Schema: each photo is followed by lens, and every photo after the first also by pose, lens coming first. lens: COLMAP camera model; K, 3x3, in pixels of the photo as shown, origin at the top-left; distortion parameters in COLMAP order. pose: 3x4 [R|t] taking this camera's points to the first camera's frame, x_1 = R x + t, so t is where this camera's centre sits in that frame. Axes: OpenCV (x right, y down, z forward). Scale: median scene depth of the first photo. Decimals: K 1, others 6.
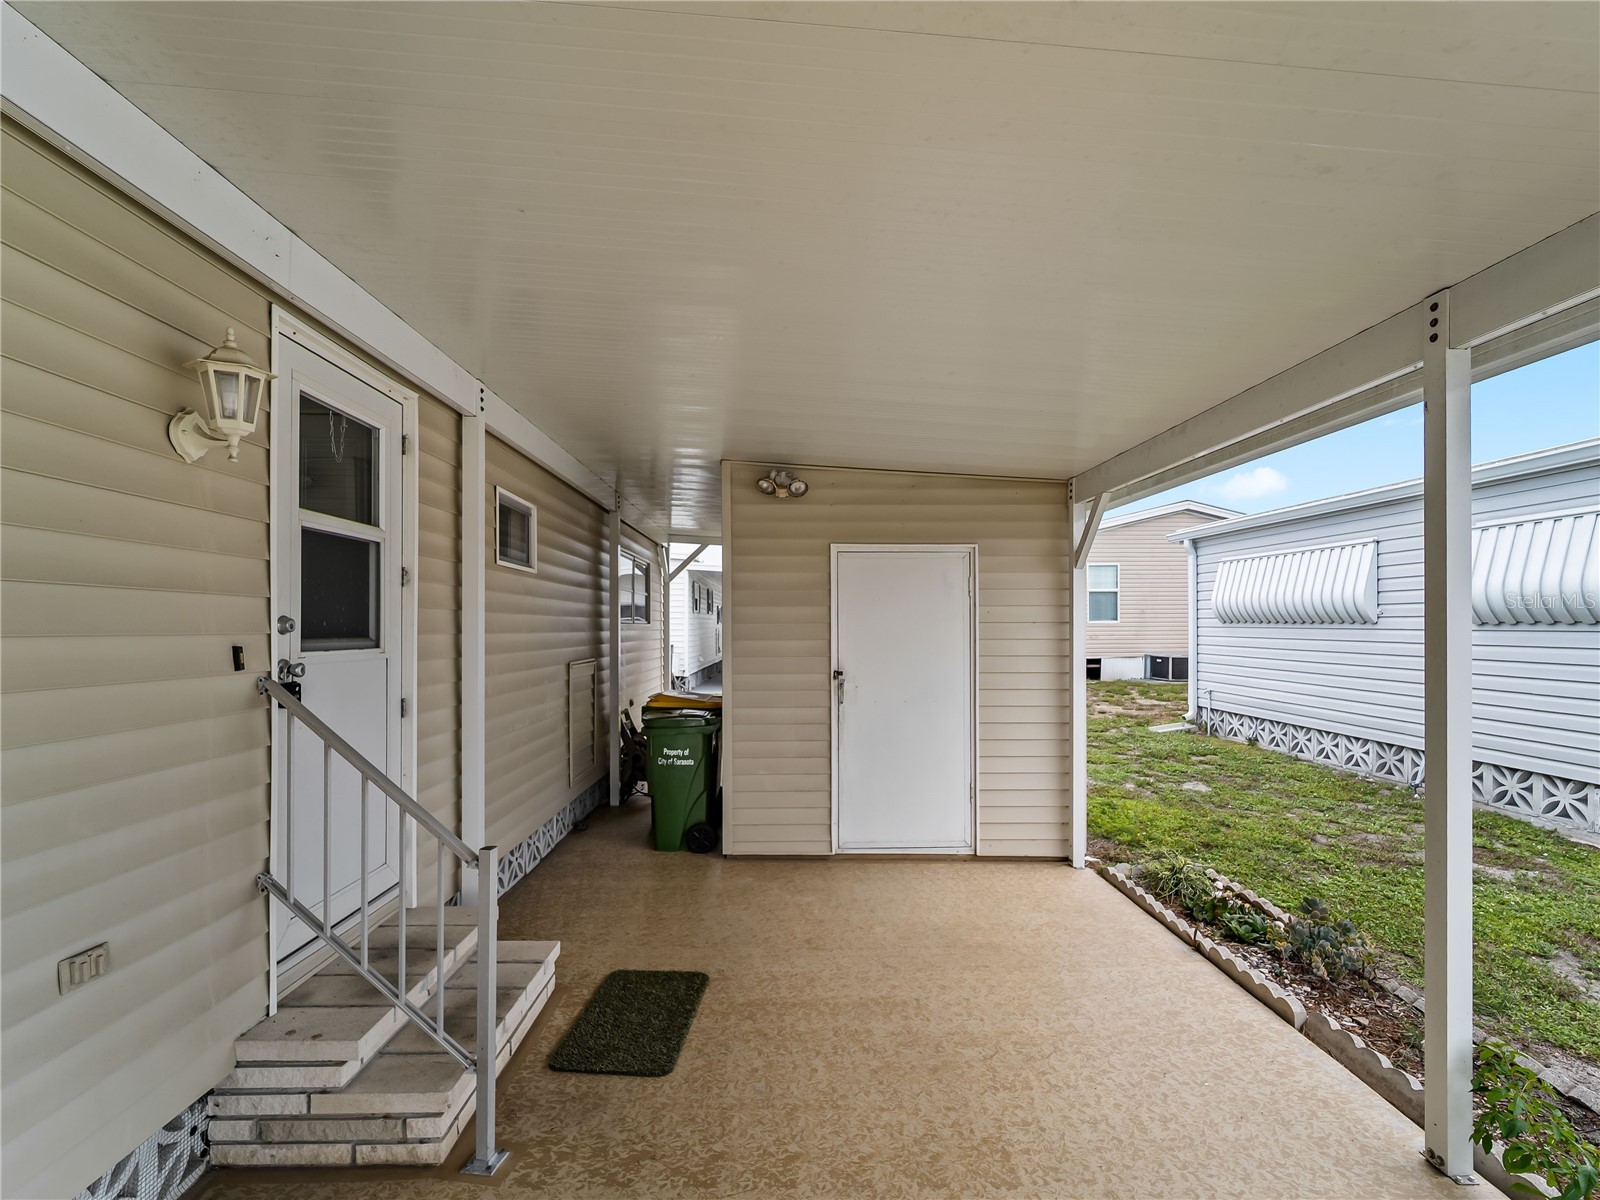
lens RADIAL K [[735.6, 0, 809.2], [0, 735.6, 616.6], [0, 0, 1]] dist [-0.003578, -0.002390]
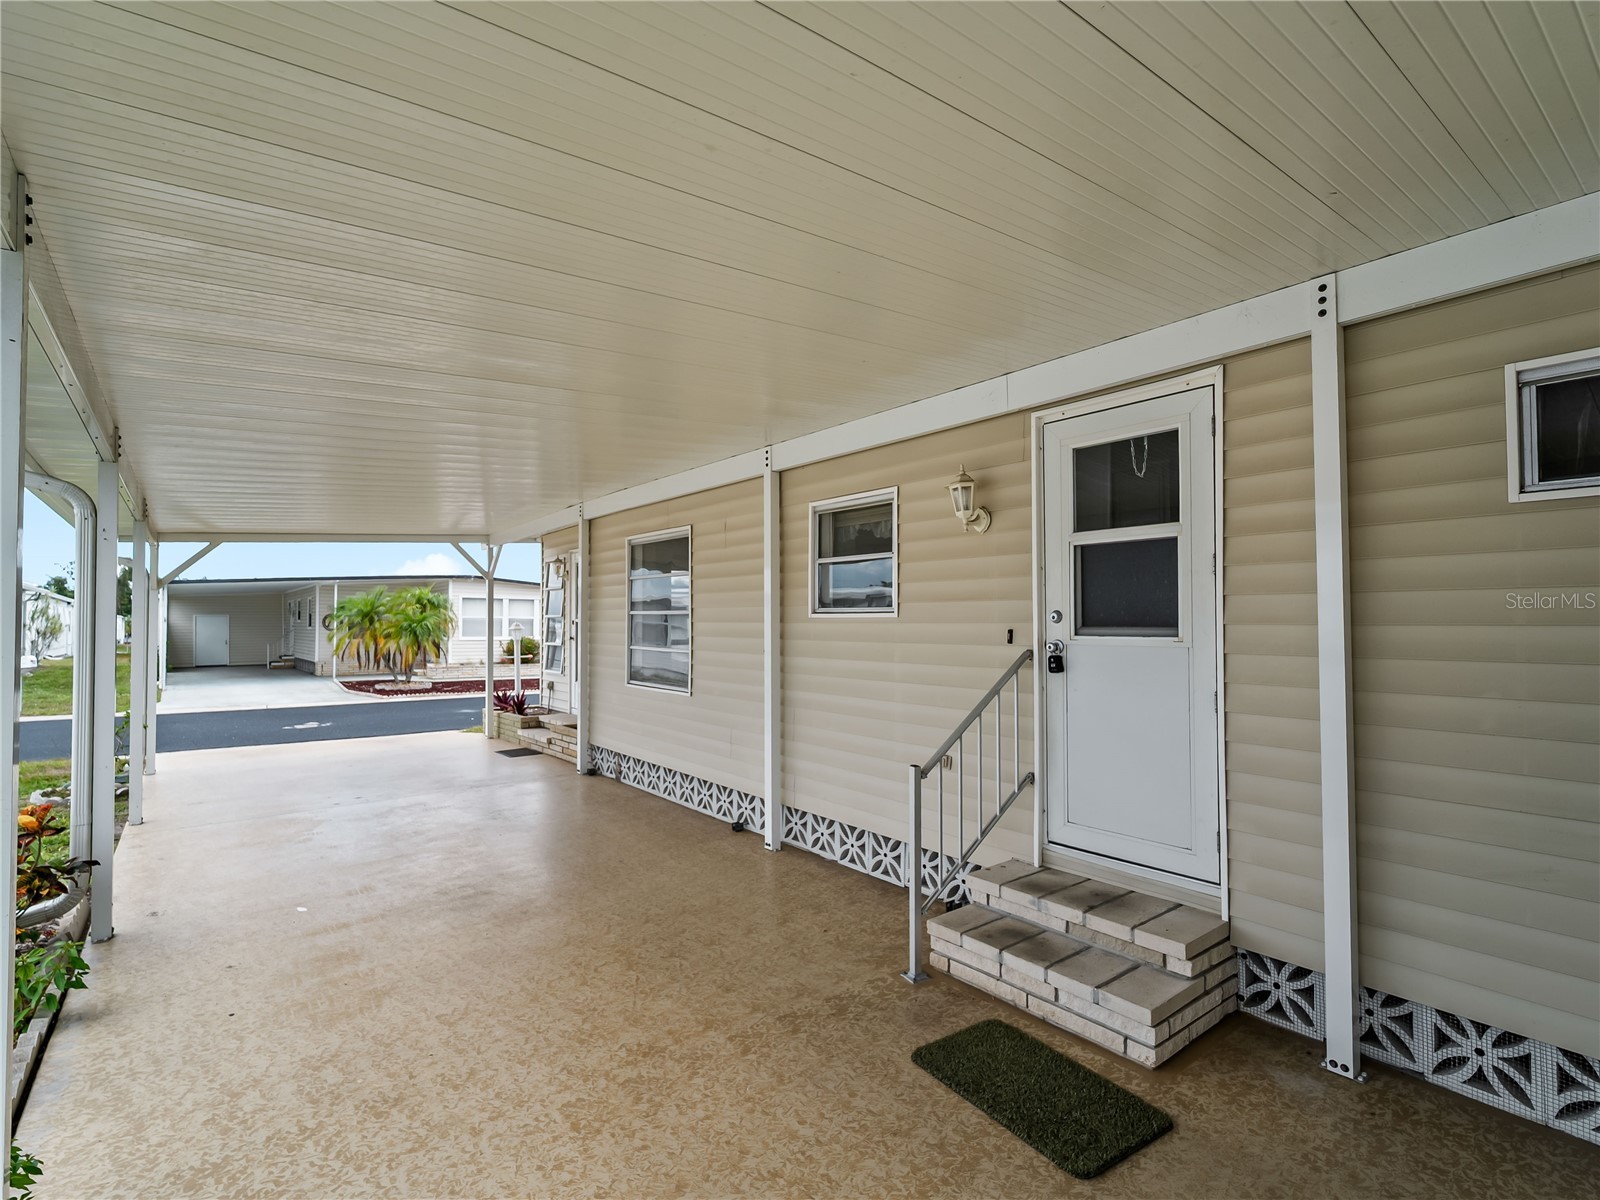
lens RADIAL K [[793.0, 0, 806.3], [0, 793.0, 604.6], [0, 0, 1]] dist [-0.004600, 0.001691]
pose [[-0.807650, -0.013757, -0.589501, 0.639398], [0.009655, 0.999285, -0.036548, 0.041307], [0.589583, -0.035210, -0.806940, 2.011988]]
